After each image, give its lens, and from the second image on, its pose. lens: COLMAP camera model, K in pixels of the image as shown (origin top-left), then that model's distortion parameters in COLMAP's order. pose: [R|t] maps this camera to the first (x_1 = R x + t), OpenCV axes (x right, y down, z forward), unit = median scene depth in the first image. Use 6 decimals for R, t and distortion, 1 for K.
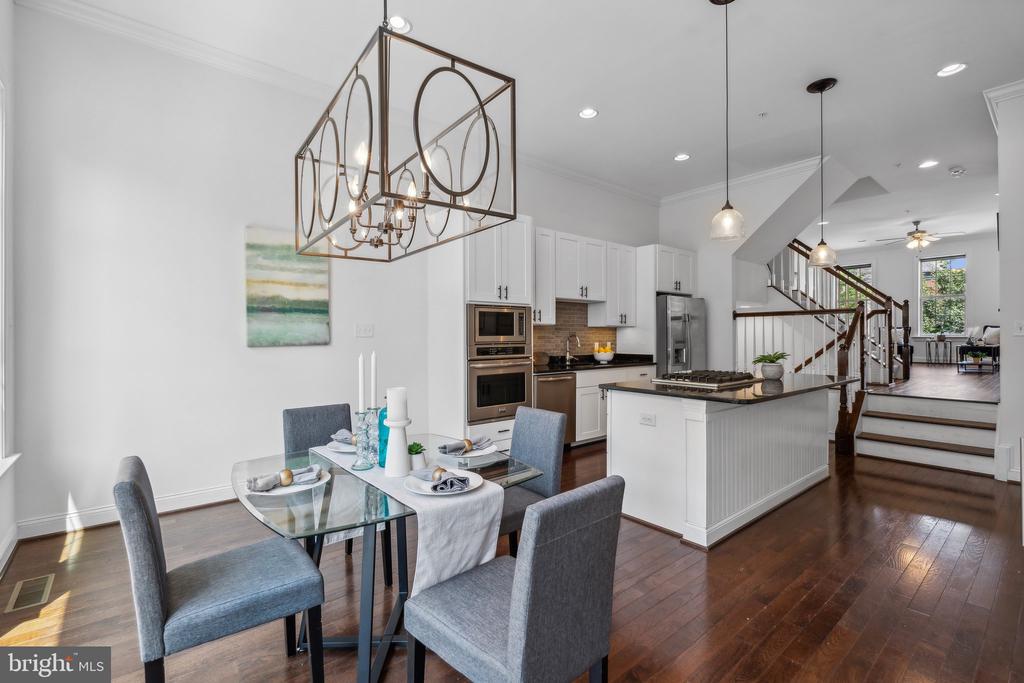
lens RADIAL K [[460.5, 0, 515.6], [0, 460.5, 343.3], [0, 0, 1]] dist [0.002921, 0.000358]
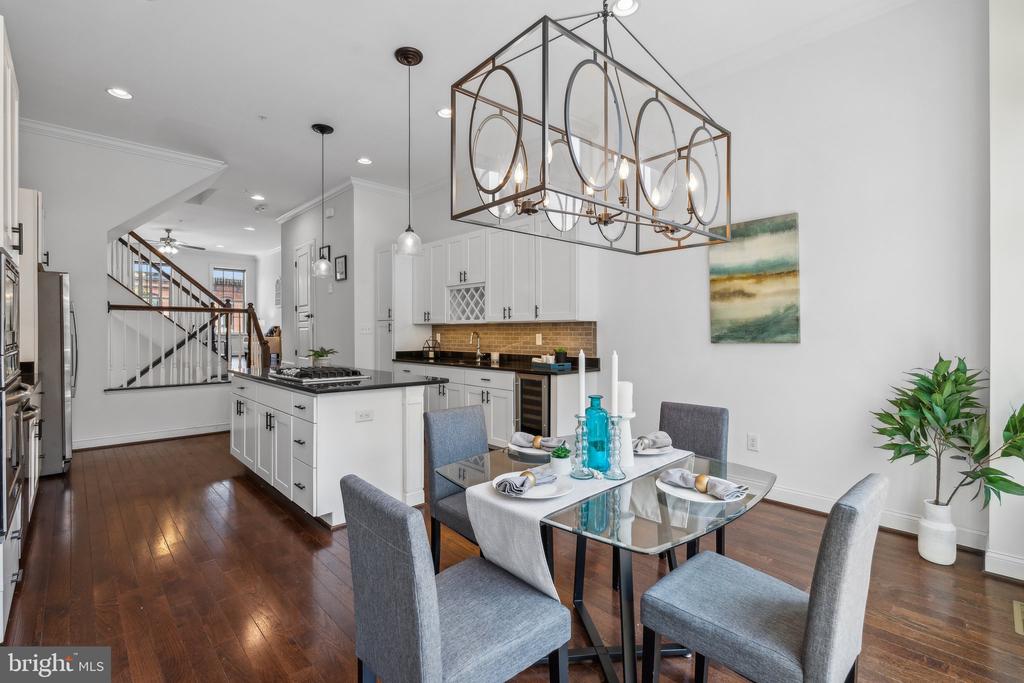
lens RADIAL K [[460.5, 0, 514.8], [0, 460.5, 337.9], [0, 0, 1]] dist [0.002921, 0.000358]
pose [[-0.093417, 0.006575, 0.995605, -0.491223], [0.006425, 0.999961, -0.006001, 0.001047], [-0.995606, 0.005836, -0.093456, 0.527565]]
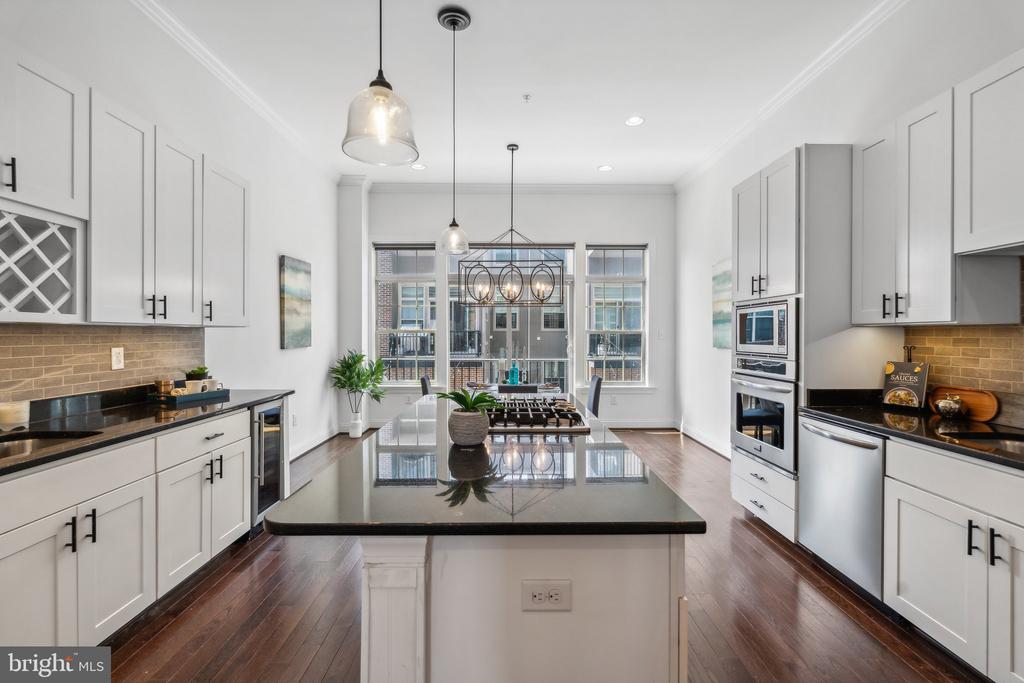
lens RADIAL K [[460.5, 0, 511.7], [0, 460.5, 335.1], [0, 0, 1]] dist [0.002921, 0.000358]
pose [[-0.630295, 0.010316, -0.776287, 0.738161], [-0.002616, 0.999878, 0.015411, -0.040205], [0.776351, 0.011744, -0.630191, 1.108020]]
